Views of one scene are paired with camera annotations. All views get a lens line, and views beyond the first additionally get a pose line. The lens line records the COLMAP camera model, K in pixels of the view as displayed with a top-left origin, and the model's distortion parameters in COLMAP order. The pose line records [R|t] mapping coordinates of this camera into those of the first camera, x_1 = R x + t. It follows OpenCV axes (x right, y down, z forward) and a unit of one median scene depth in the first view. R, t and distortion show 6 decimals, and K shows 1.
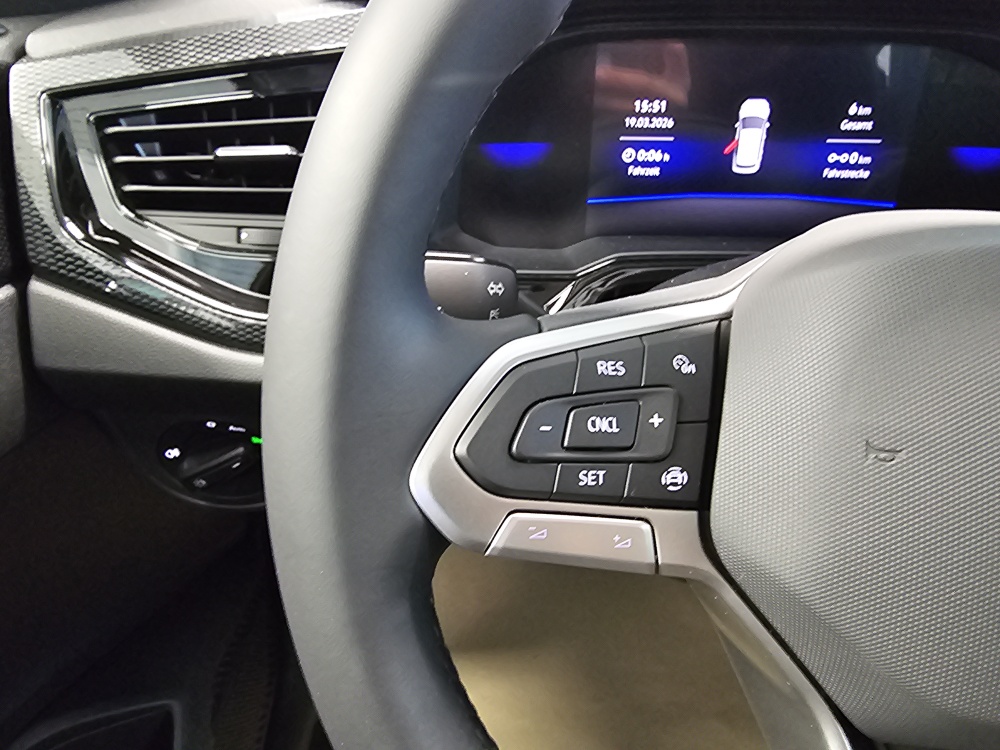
lens RADIAL K [[689.8, 0, 485.2], [0, 689.8, 367.8], [0, 0, 1]] dist [-0.002591, 0.006827]
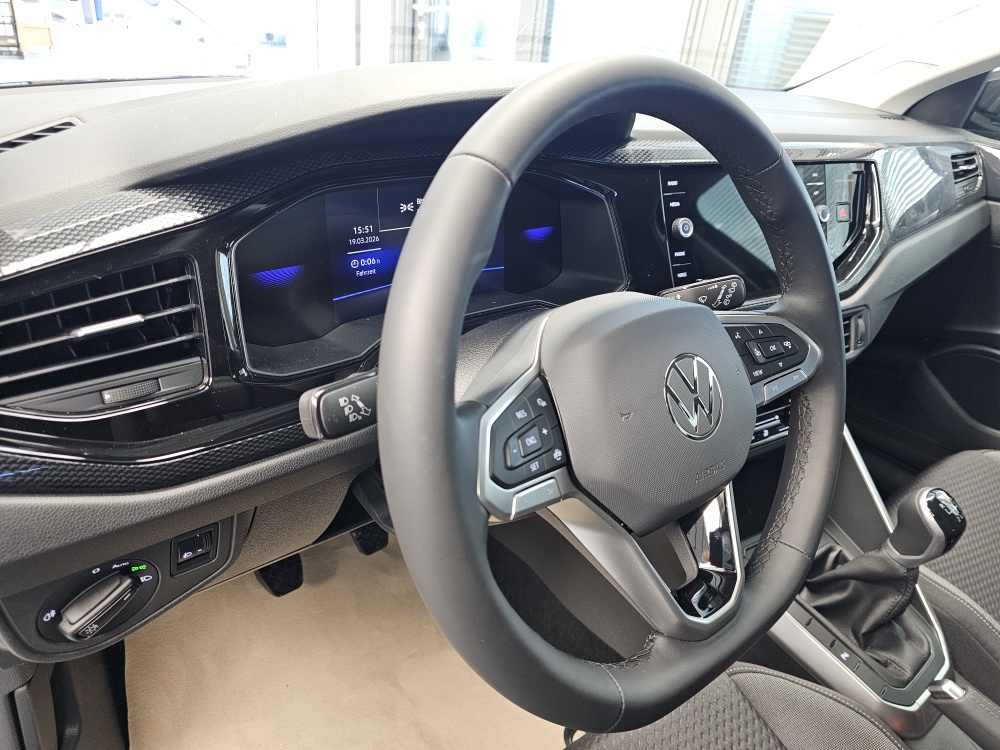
lens RADIAL K [[678.6, 0, 507.2], [0, 678.6, 368.0], [0, 0, 1]] dist [0.047048, -0.048436]
pose [[0.745309, -0.252962, 0.616866, -0.568407], [0.258602, 0.962477, 0.082241, -0.165439], [-0.614523, 0.098228, 0.782760, -0.311753]]
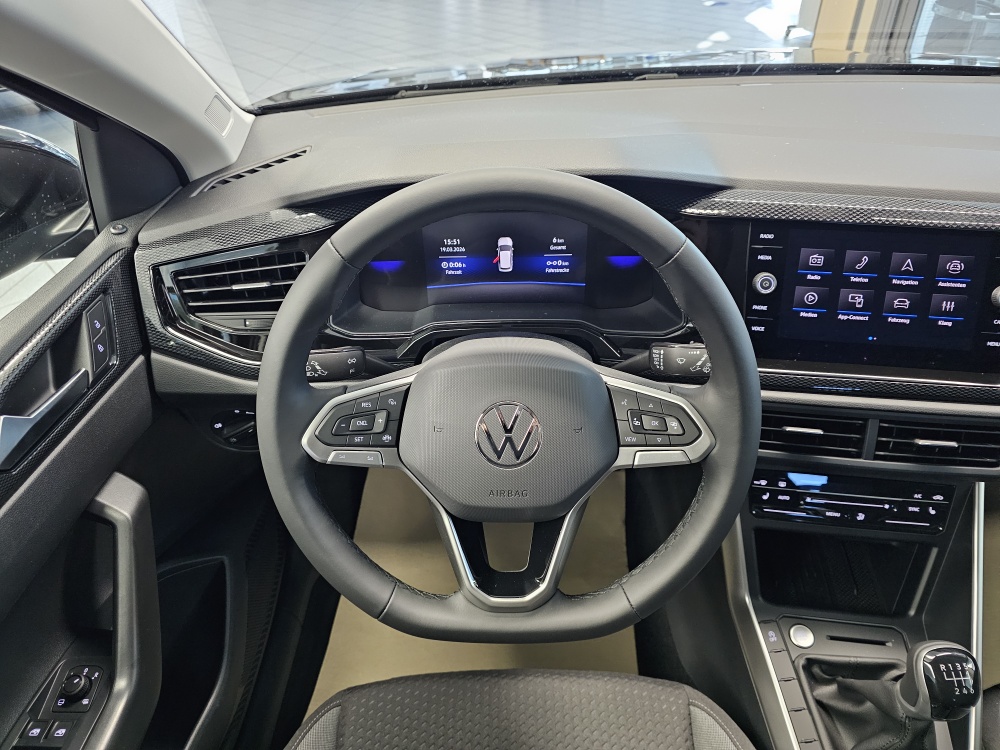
lens RADIAL K [[678.6, 0, 495.7], [0, 678.6, 357.3], [0, 0, 1]] dist [0.047048, -0.048436]
pose [[0.999424, -0.033924, 0.001083, 0.410069], [0.033739, 0.996444, 0.077203, -0.231199], [-0.003698, -0.077122, 0.997015, -1.112617]]
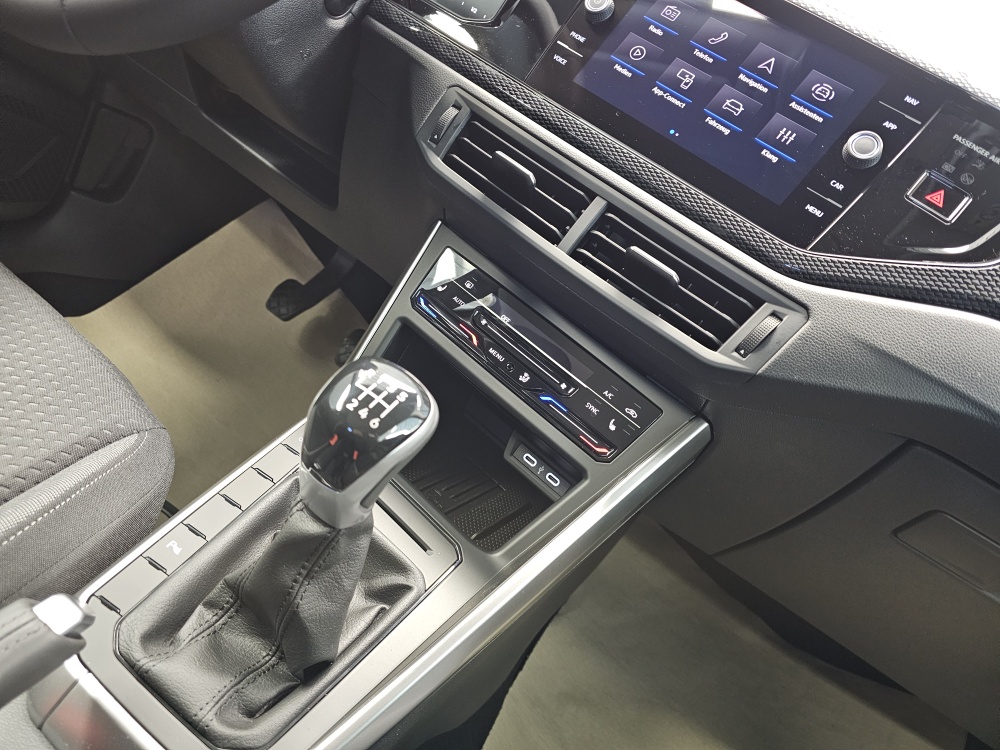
lens RADIAL K [[678.6, 0, 498.1], [0, 678.6, 374.1], [0, 0, 1]] dist [0.047048, -0.048436]
pose [[0.797633, 0.572724, -0.189126, 1.816433], [-0.599101, 0.788572, -0.138683, 0.735357], [0.069712, 0.223923, 0.972110, -0.372511]]
